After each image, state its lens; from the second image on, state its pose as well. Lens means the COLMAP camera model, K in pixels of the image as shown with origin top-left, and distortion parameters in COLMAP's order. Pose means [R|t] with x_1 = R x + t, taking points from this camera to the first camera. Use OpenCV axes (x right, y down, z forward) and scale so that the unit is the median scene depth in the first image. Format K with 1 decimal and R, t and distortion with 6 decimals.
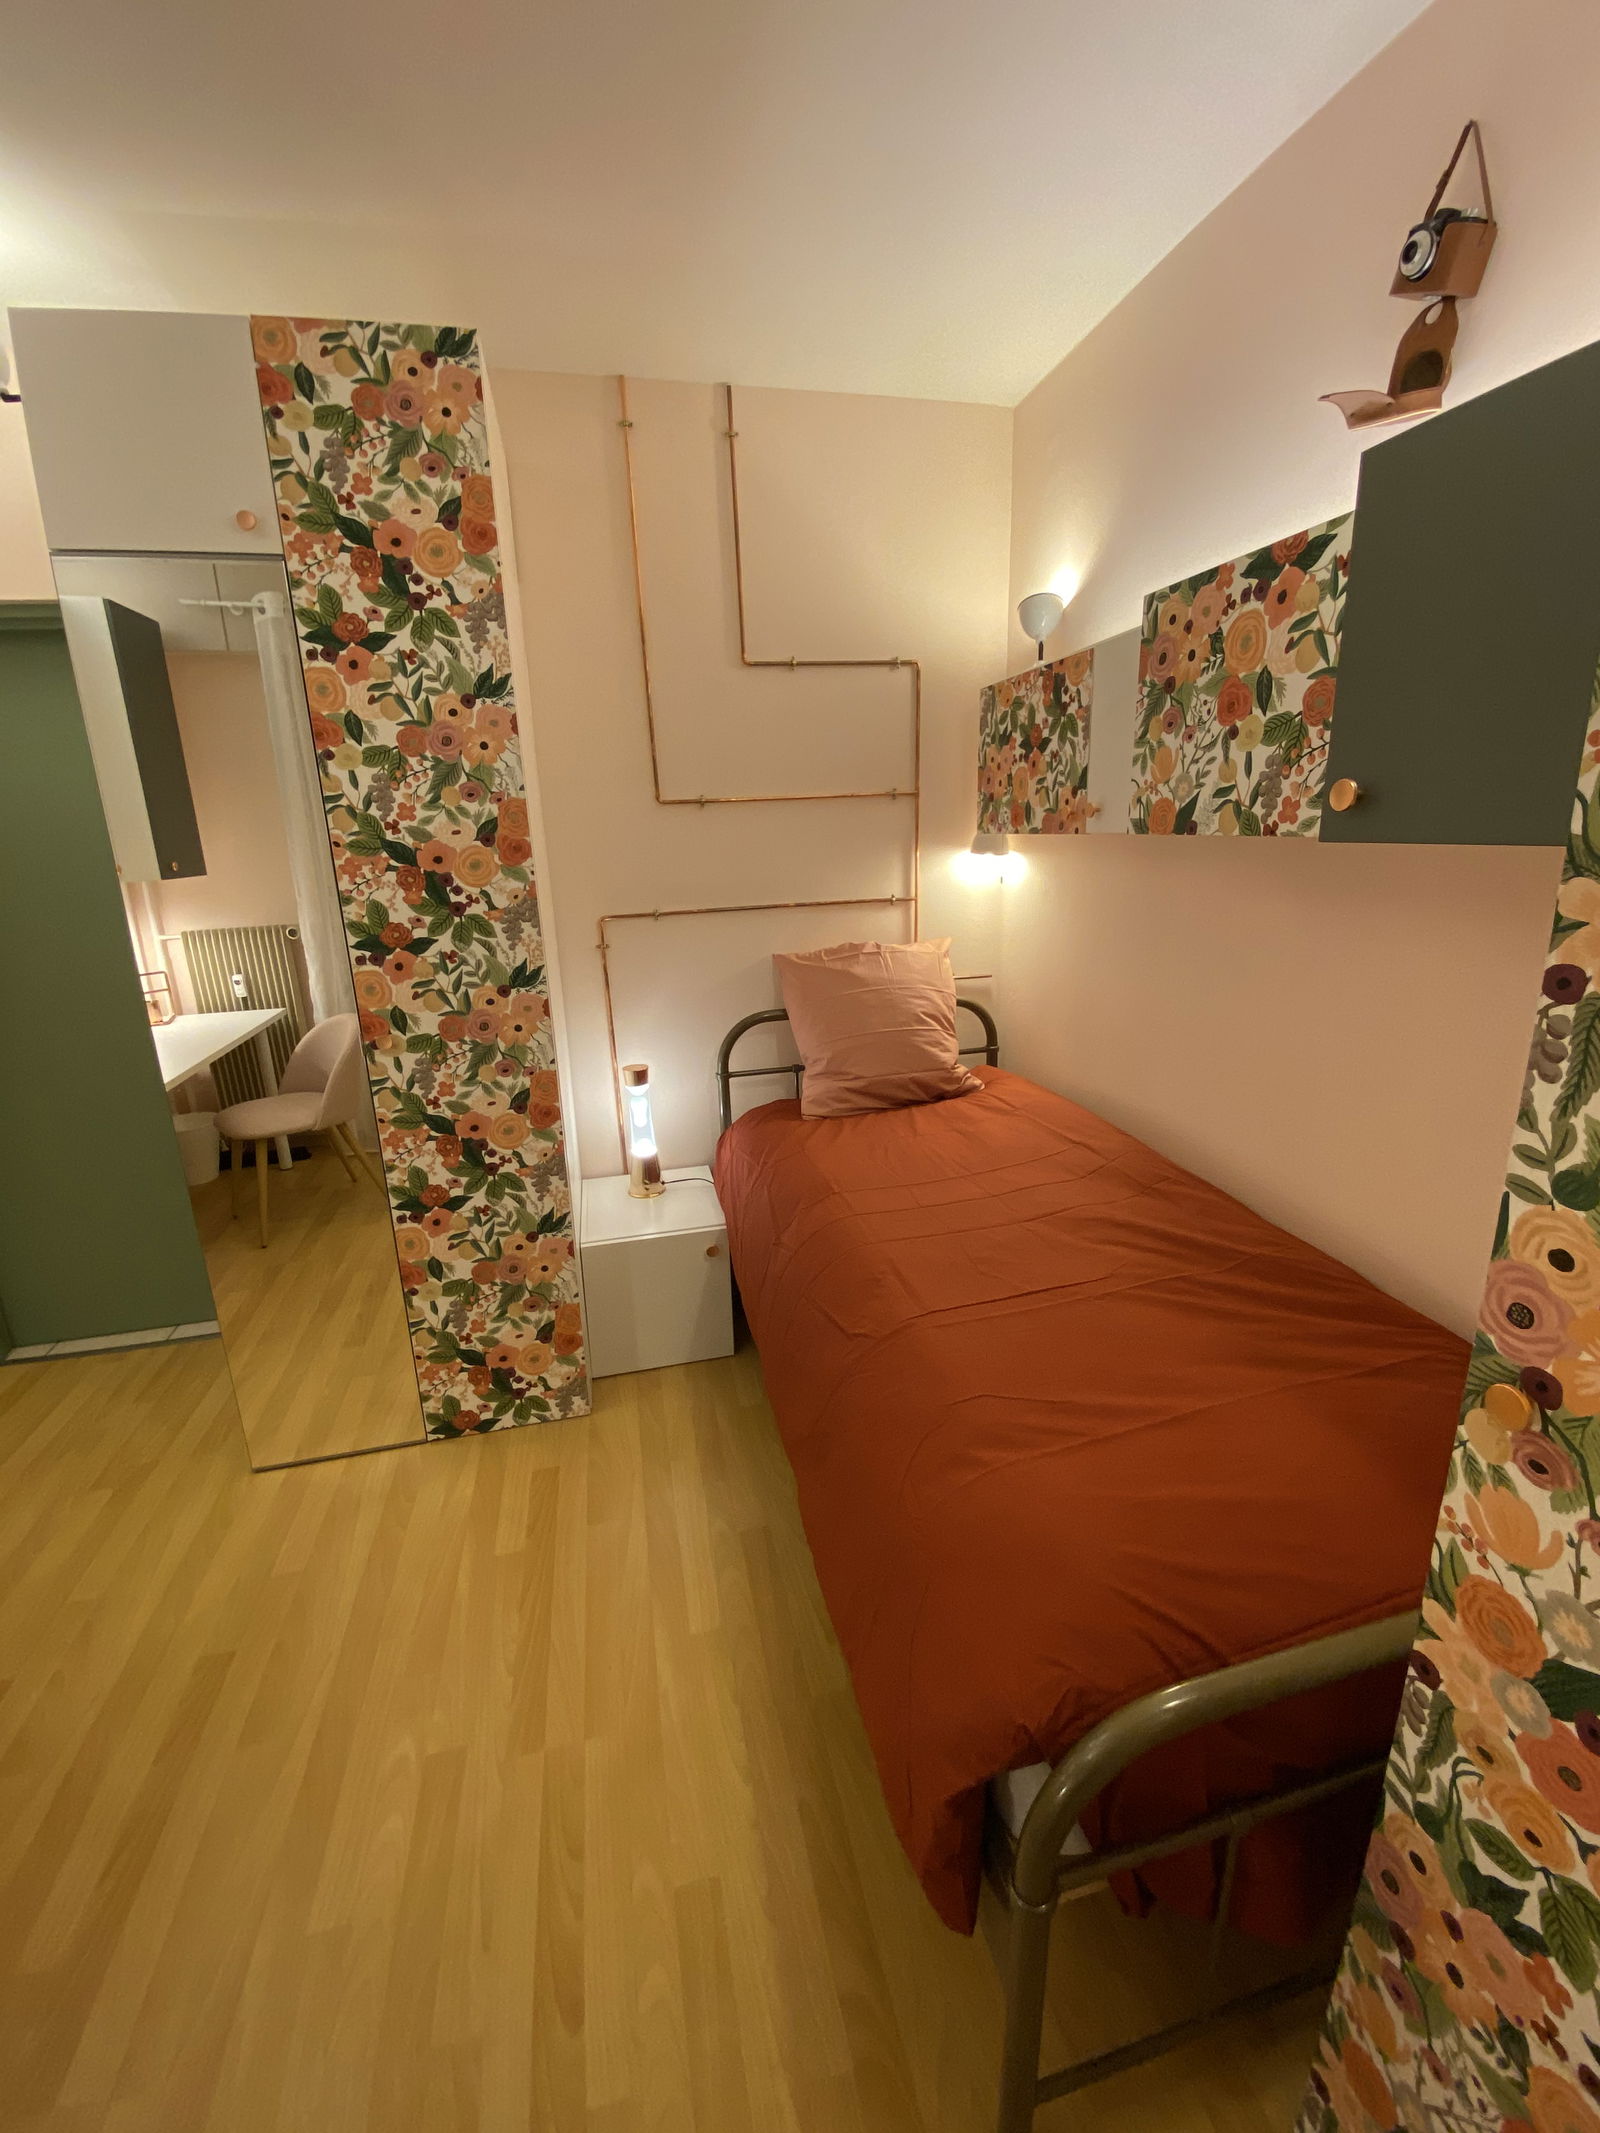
lens RADIAL K [[868.0, 0, 805.7], [0, 868.0, 1062.0], [0, 0, 1]] dist [0.009694, -0.015368]
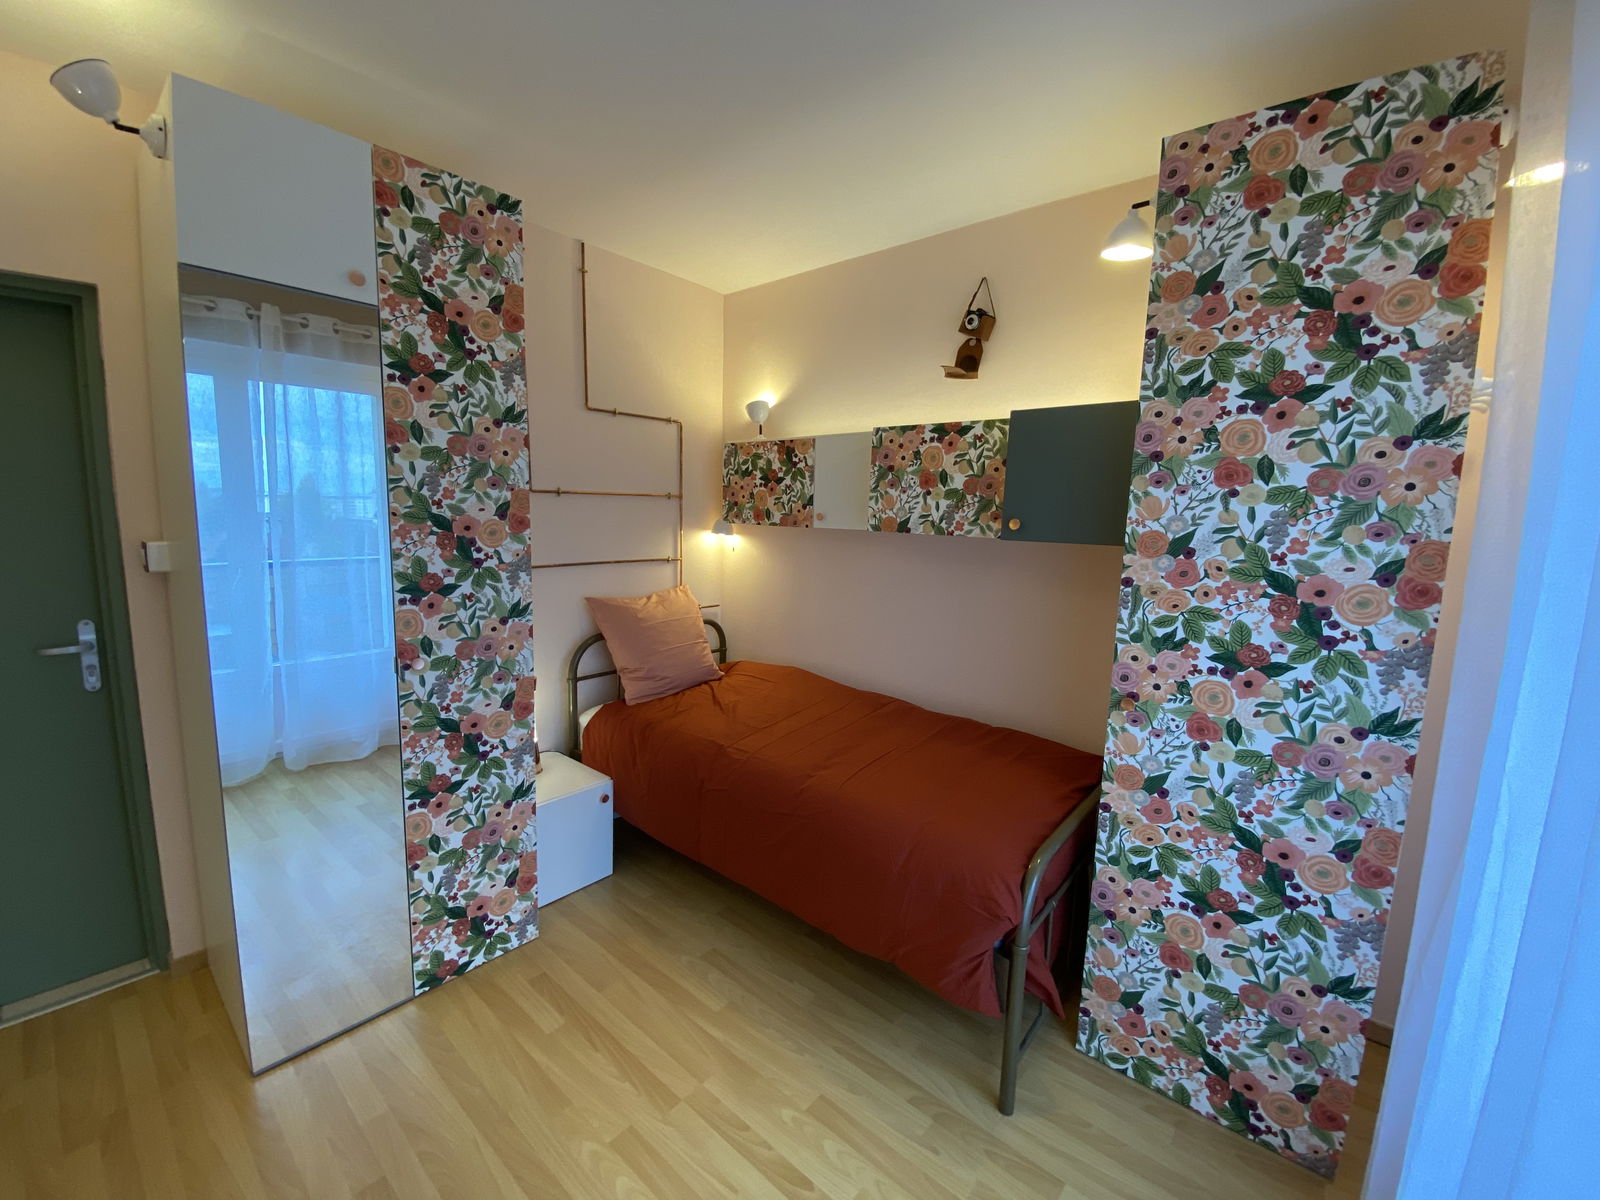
lens RADIAL K [[651.1, 0, 796.0], [0, 651.1, 597.4], [0, 0, 1]] dist [0.009694, -0.015368]
pose [[0.803582, -0.023494, 0.594731, -0.655436], [0.100033, 0.990338, -0.096040, 0.031393], [-0.586728, 0.136669, 0.798168, -0.132980]]
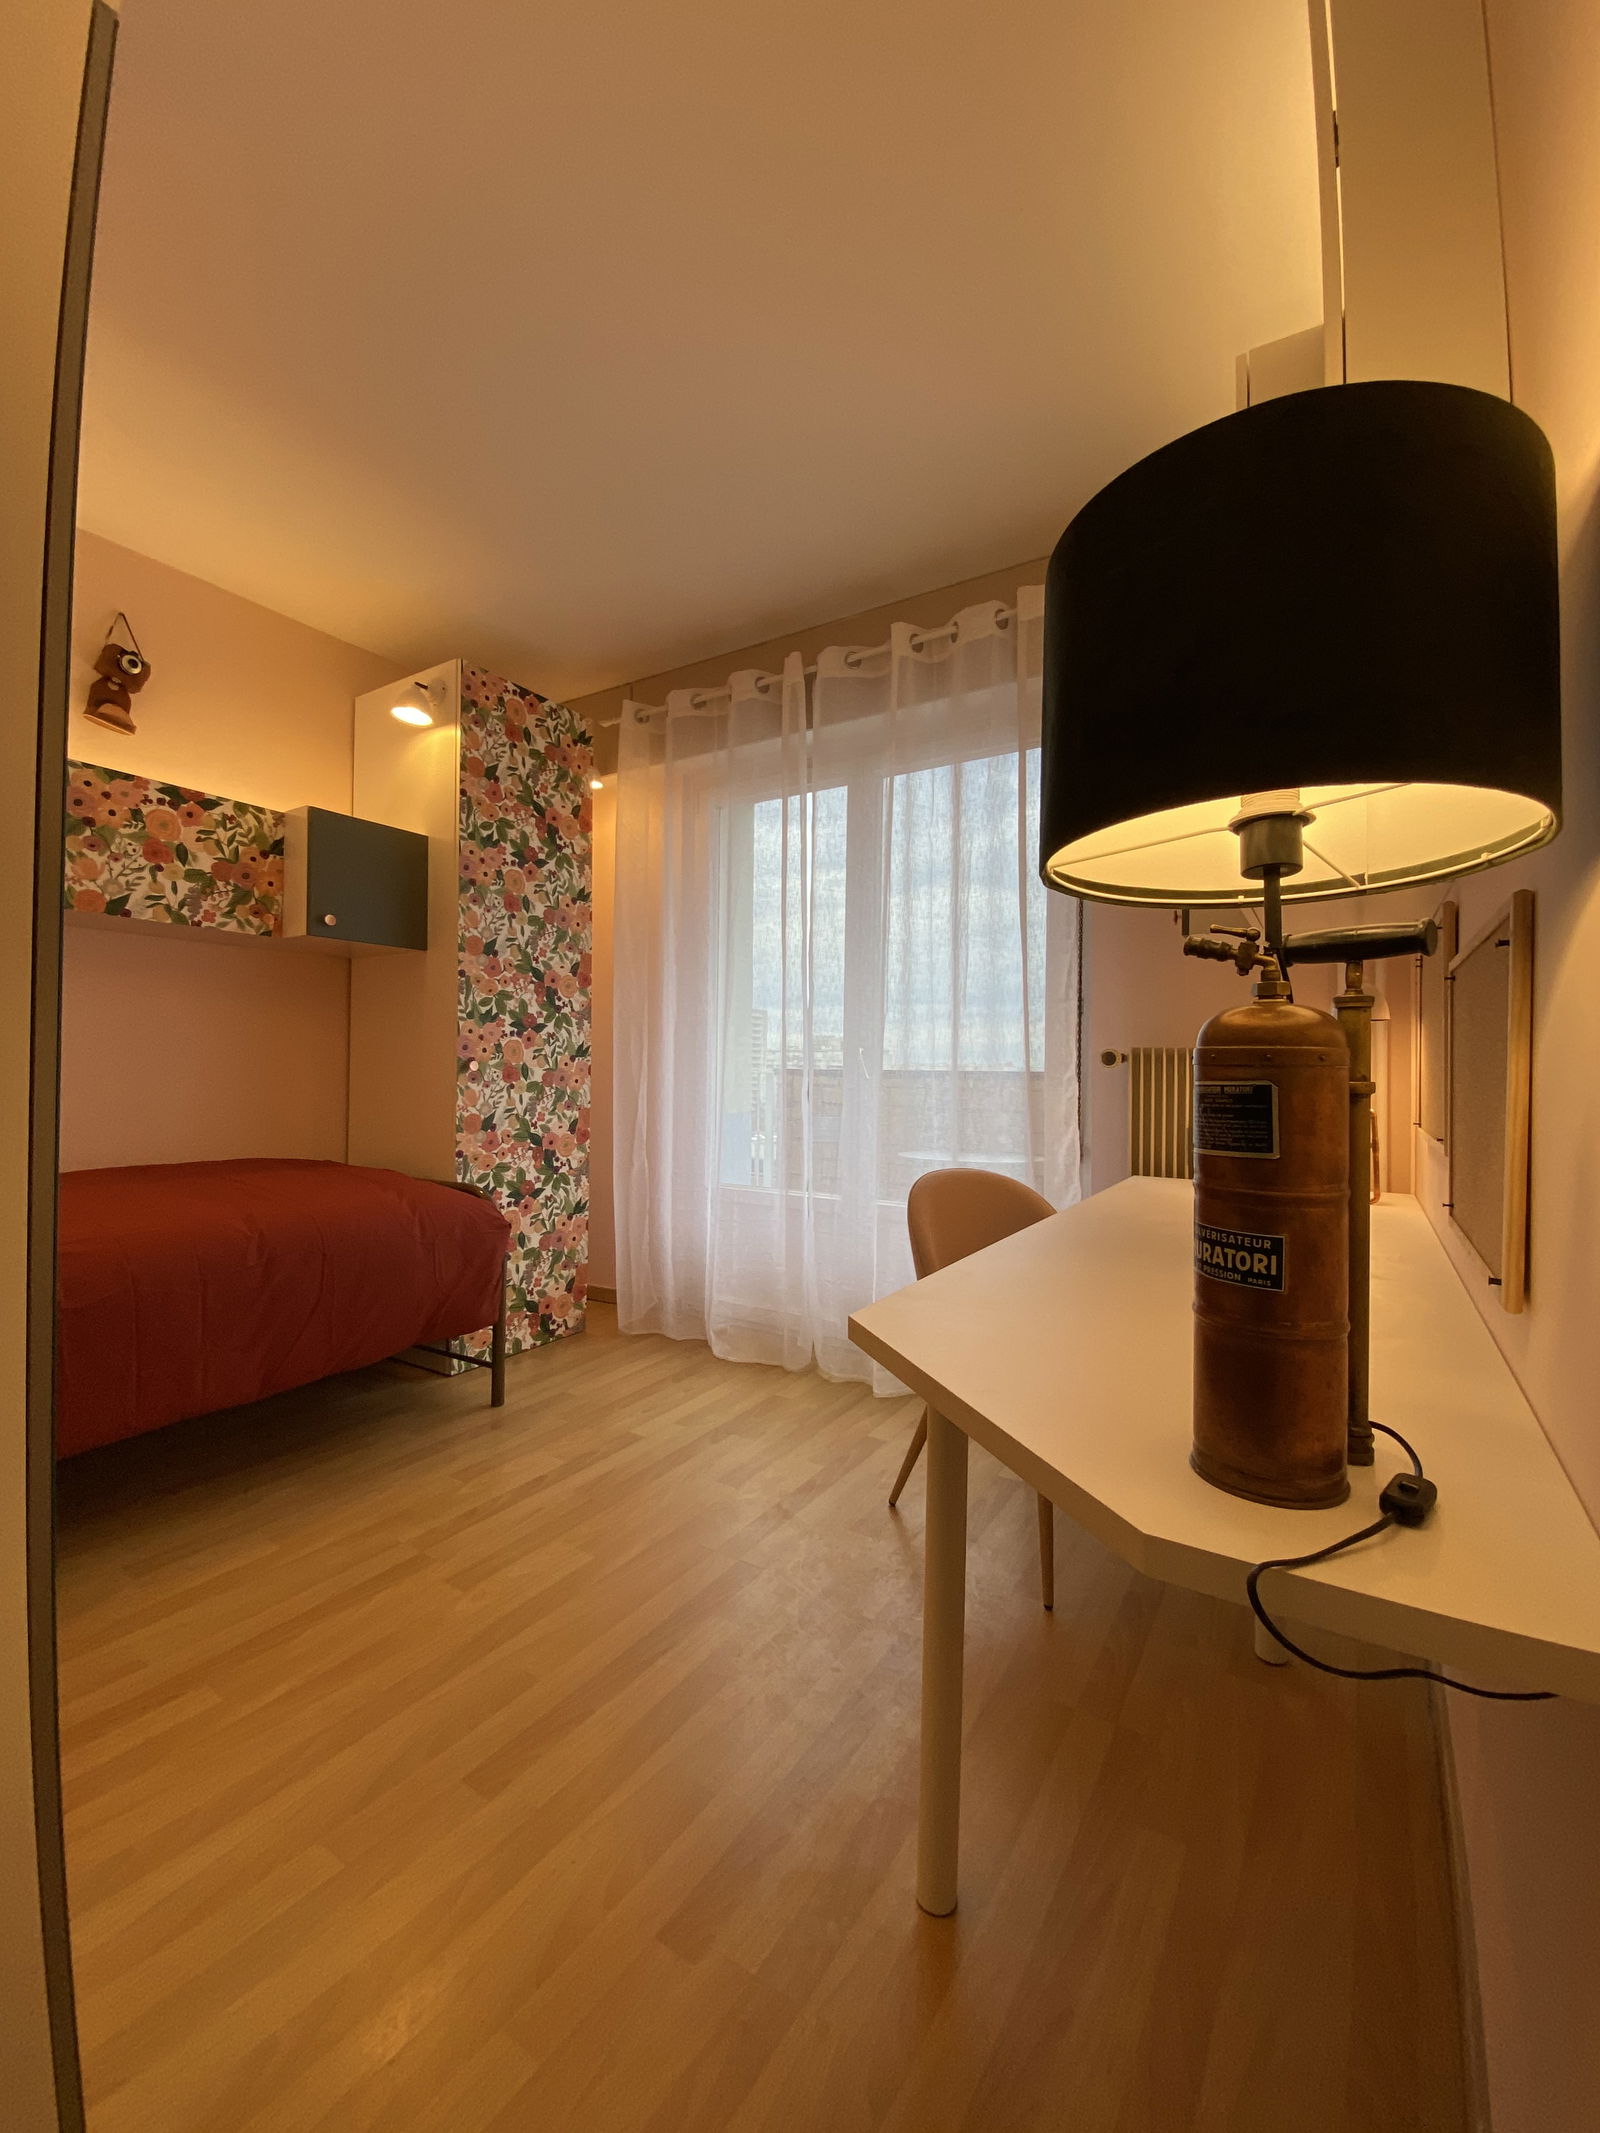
lens RADIAL K [[868.0, 0, 813.8], [0, 868.0, 1061.7], [0, 0, 1]] dist [0.009694, -0.015368]
pose [[-0.718140, 0.030572, 0.695227, -1.337629], [0.191376, 0.969191, 0.155064, 0.001317], [-0.669067, 0.244407, -0.701865, 1.097467]]
